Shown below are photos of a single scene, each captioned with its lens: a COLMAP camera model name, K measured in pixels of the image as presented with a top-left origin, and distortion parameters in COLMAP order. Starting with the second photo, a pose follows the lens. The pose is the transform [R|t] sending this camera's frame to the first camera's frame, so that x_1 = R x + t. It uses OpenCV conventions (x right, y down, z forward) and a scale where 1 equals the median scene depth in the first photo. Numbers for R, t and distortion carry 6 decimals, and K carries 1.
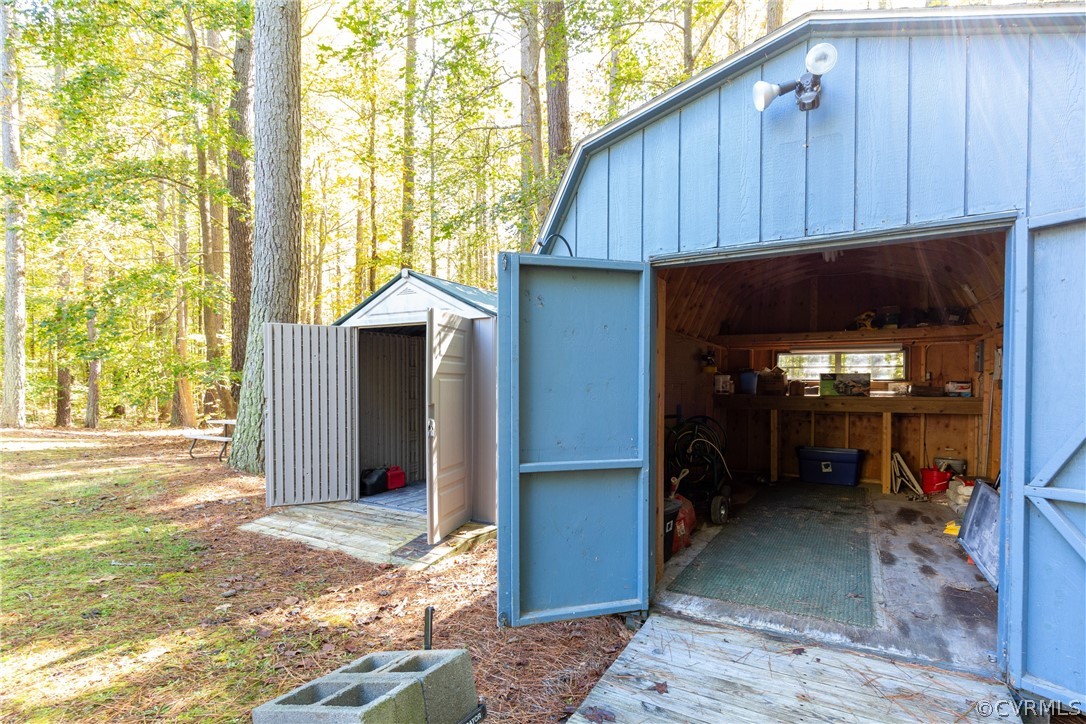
lens RADIAL K [[518.5, 0, 571.5], [0, 518.5, 395.9], [0, 0, 1]] dist [-0.003408, 0.000977]
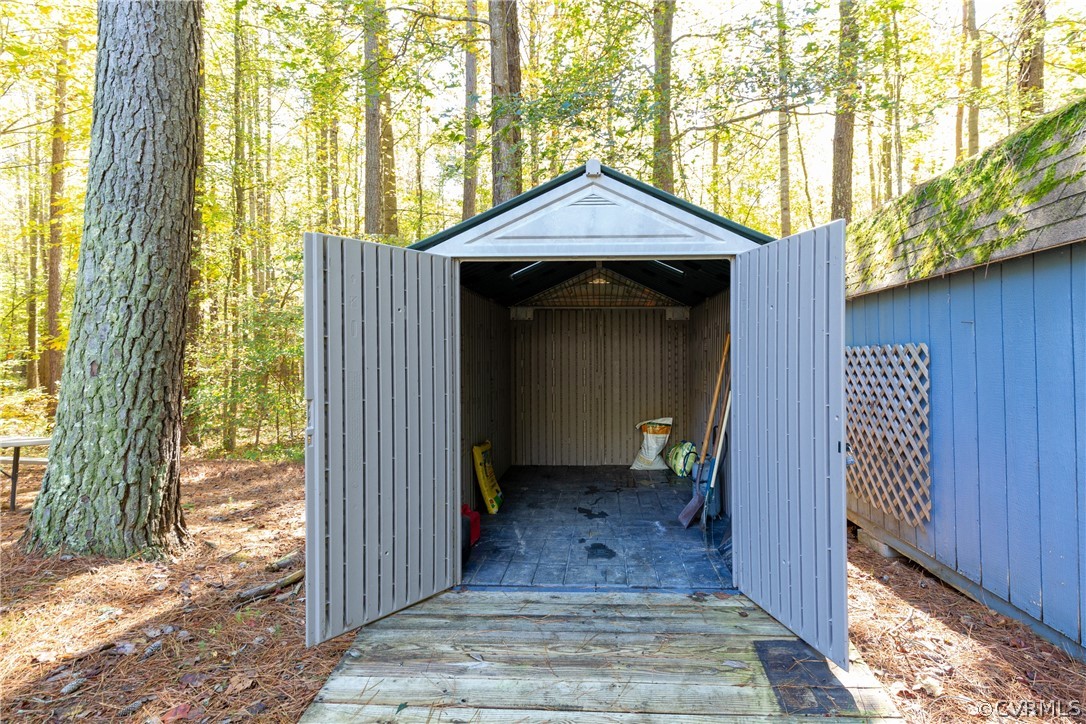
lens RADIAL K [[518.5, 0, 541.8], [0, 518.5, 353.8], [0, 0, 1]] dist [-0.003408, 0.000977]
pose [[0.898761, -0.007283, 0.438379, -0.589952], [0.021138, 0.999419, -0.026732, -0.018938], [-0.437929, 0.033292, 0.898393, 0.498789]]
